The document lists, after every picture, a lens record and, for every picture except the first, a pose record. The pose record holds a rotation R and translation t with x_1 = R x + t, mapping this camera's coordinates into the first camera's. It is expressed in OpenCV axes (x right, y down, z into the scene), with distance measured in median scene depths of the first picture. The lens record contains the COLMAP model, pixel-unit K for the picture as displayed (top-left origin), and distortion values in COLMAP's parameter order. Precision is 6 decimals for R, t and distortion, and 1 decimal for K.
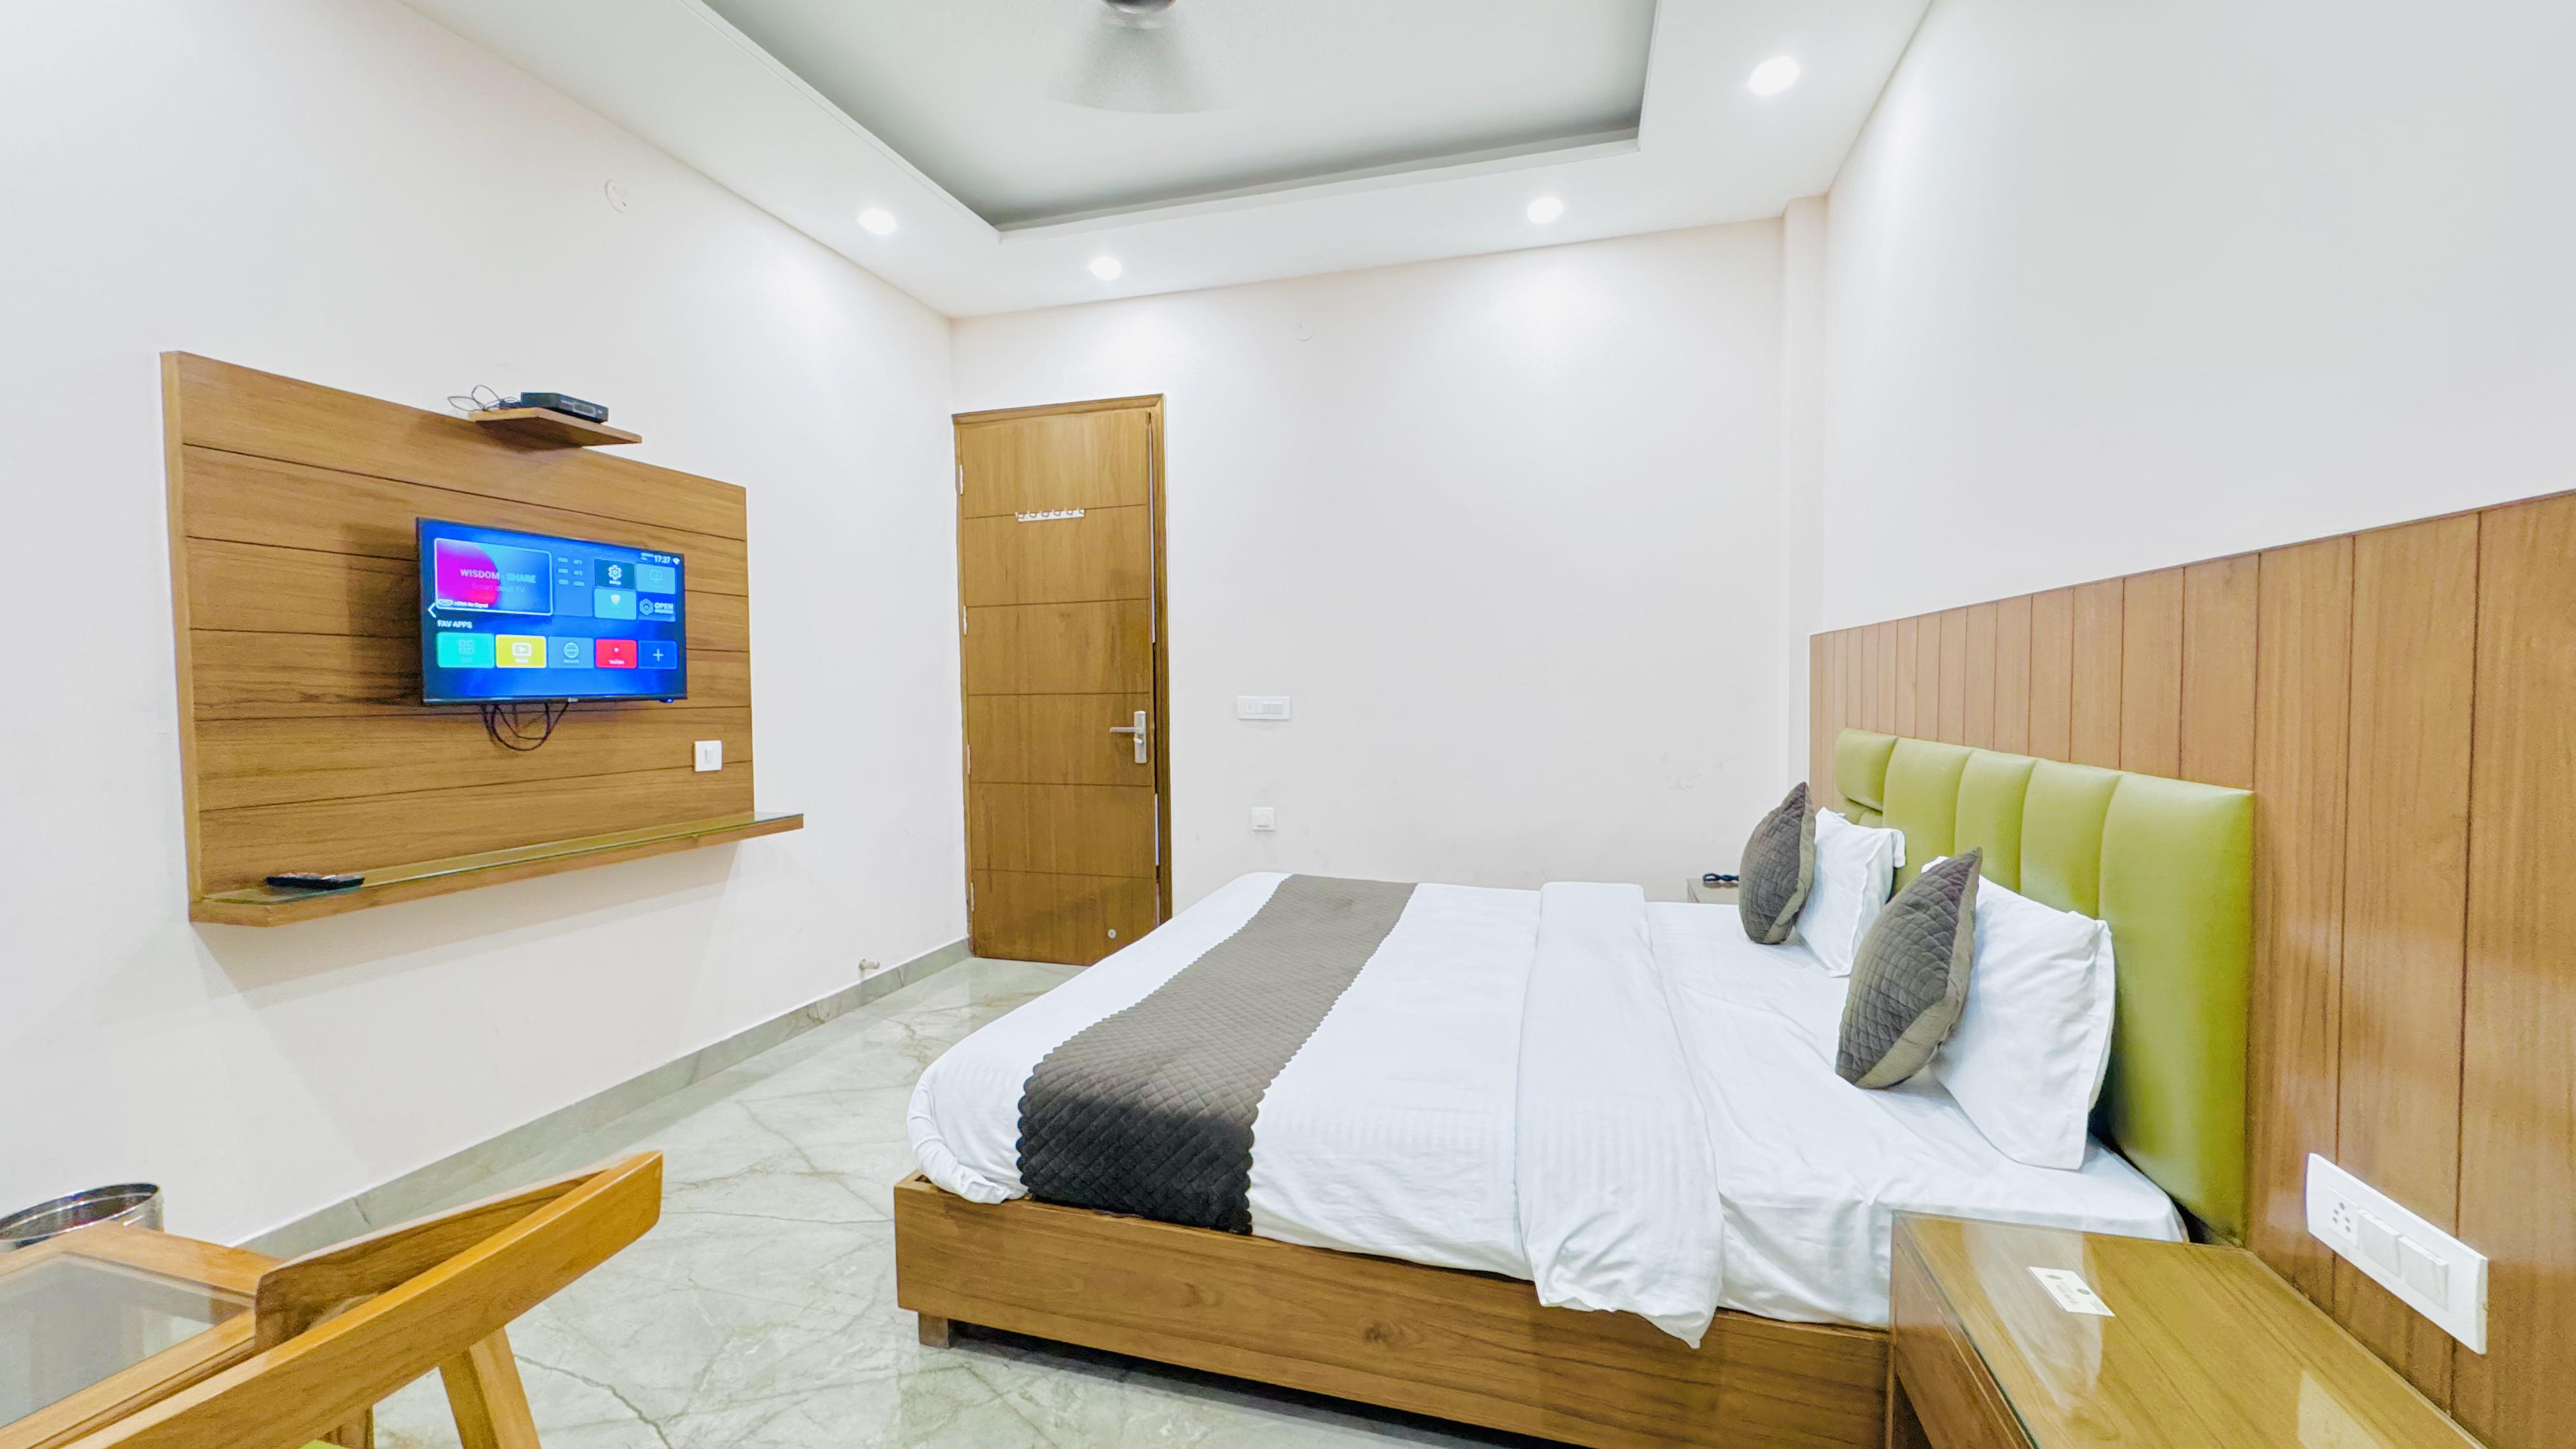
lens RADIAL K [[1019.9, 0, 1291.0], [0, 1019.9, 714.4], [0, 0, 1]] dist [-0.002502, 0.000101]
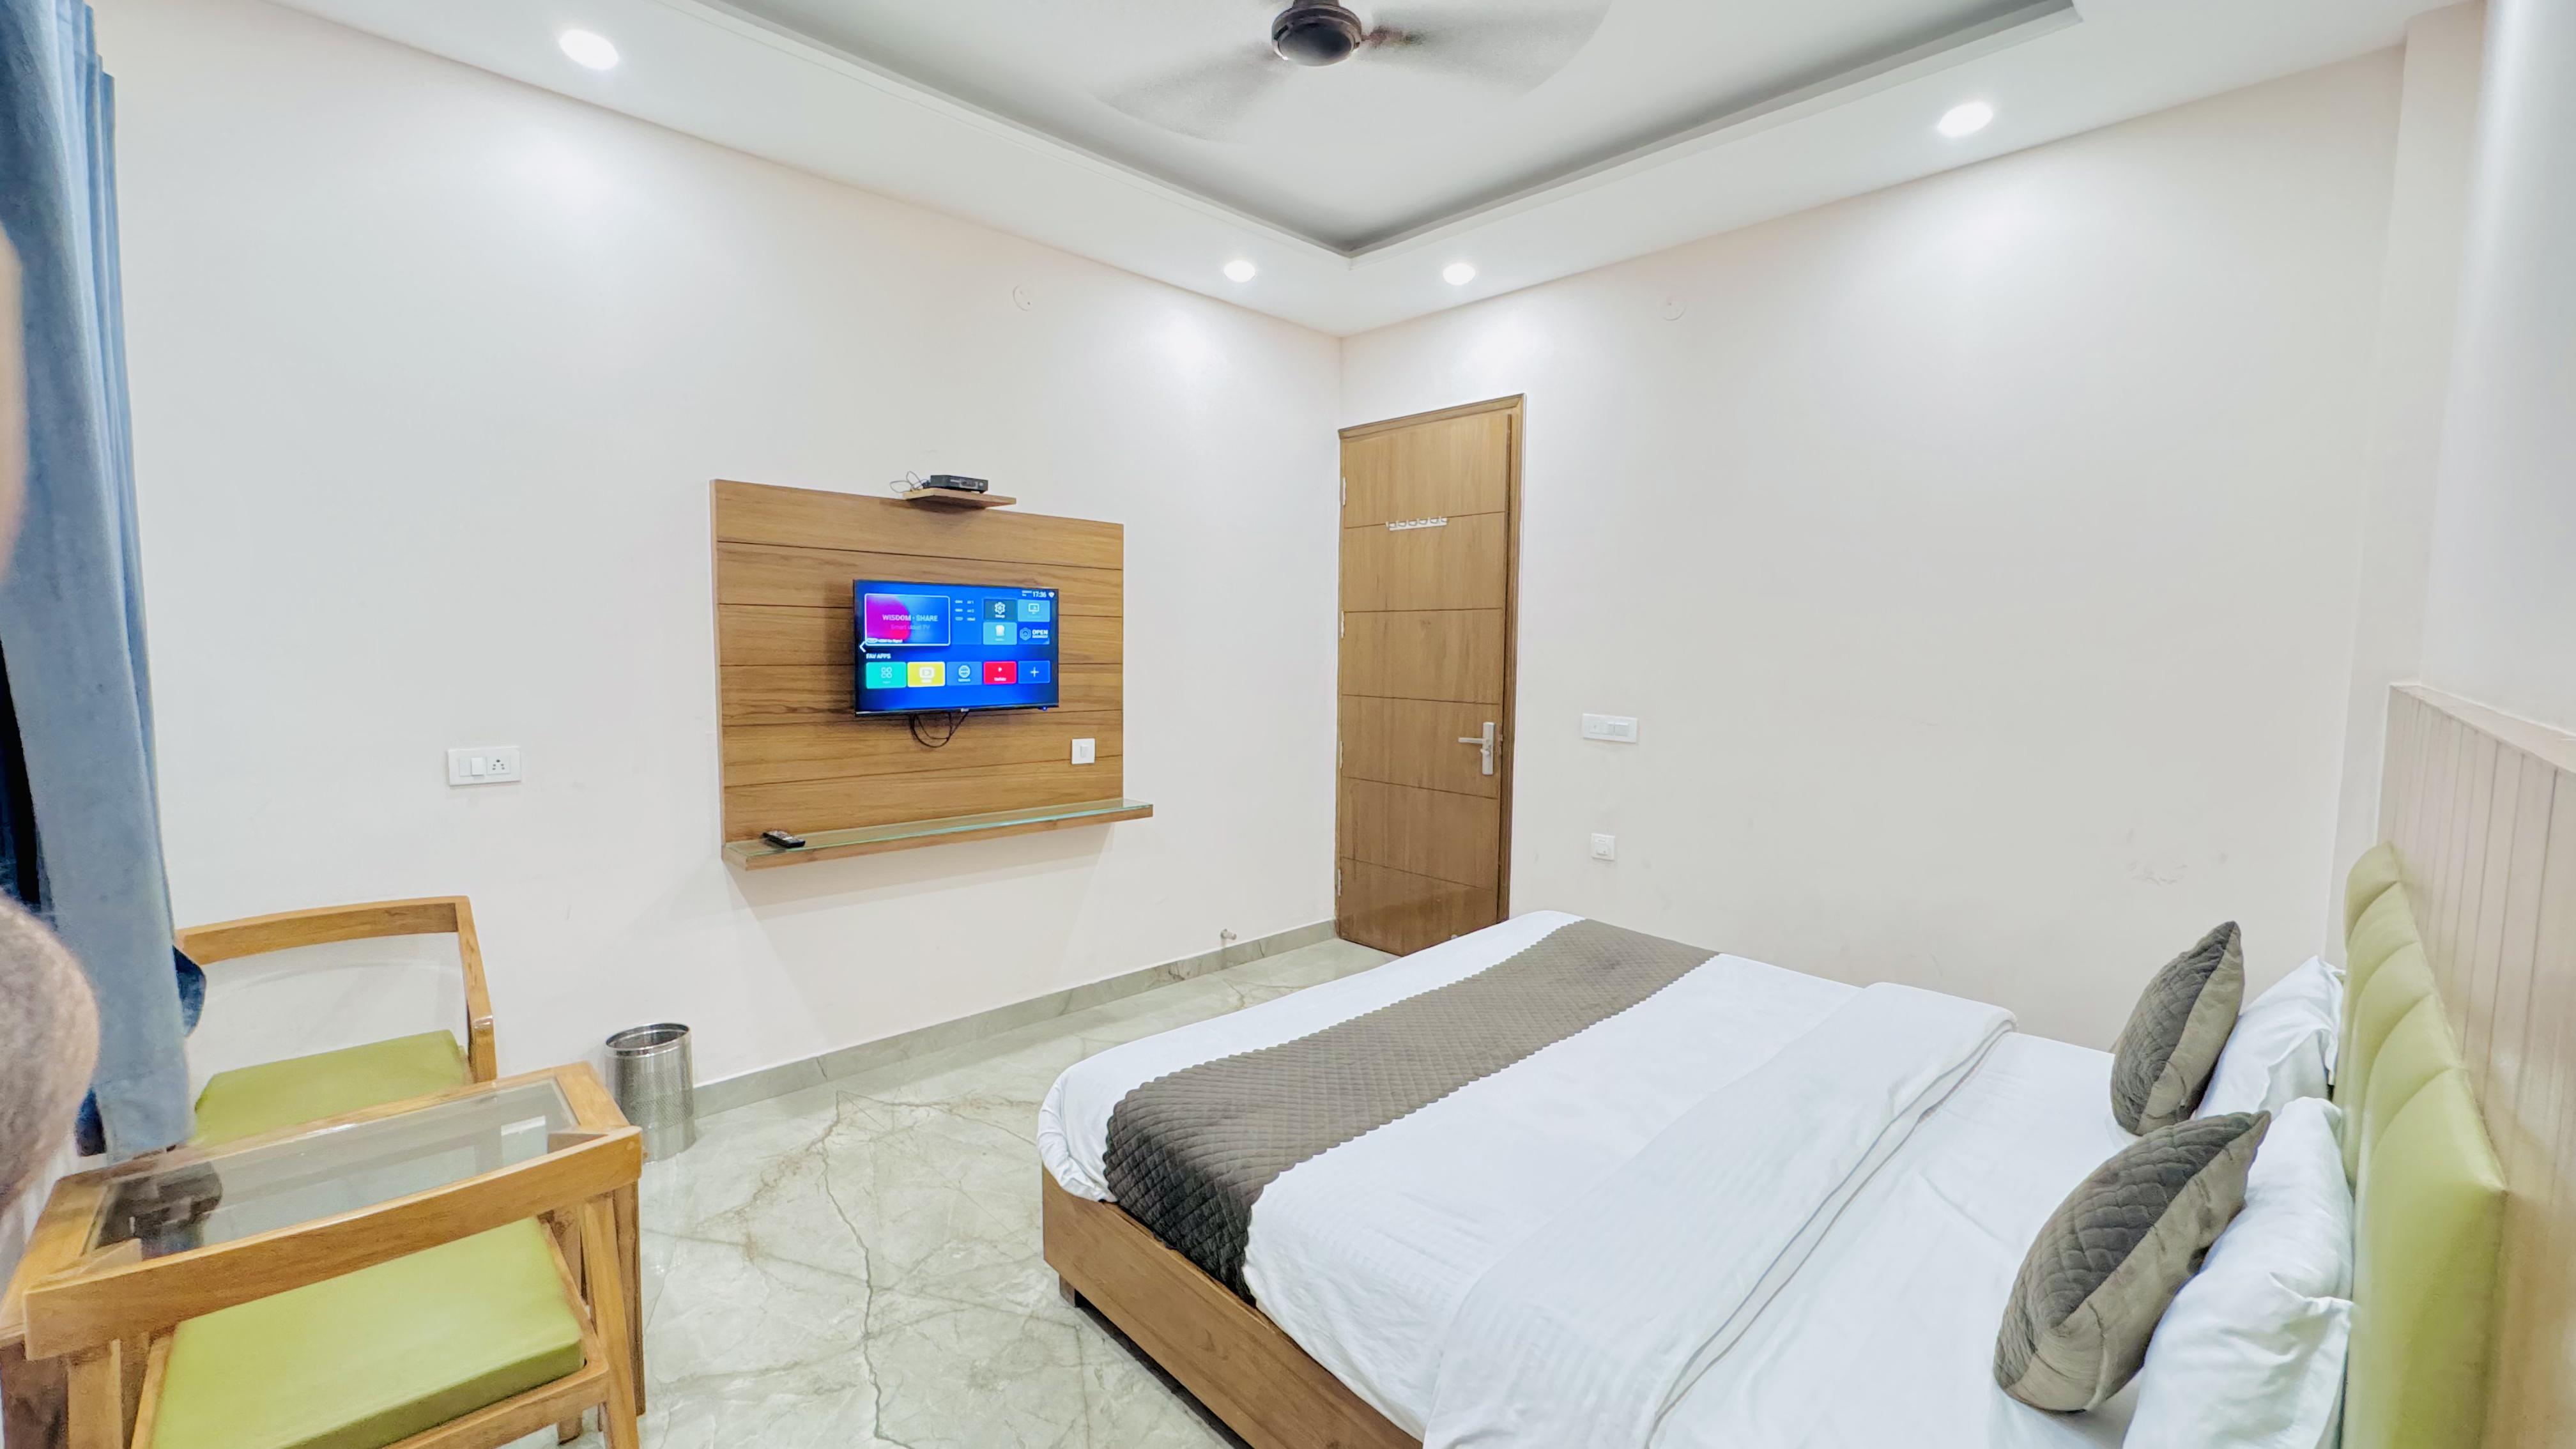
lens RADIAL K [[1019.9, 0, 1292.9], [0, 1019.9, 718.9], [0, 0, 1]] dist [-0.002502, 0.000101]
pose [[0.866129, 0.059083, -0.496315, 0.291158], [-0.036756, 0.997829, 0.054643, -0.087466], [0.498466, -0.029085, 0.866421, 0.087360]]
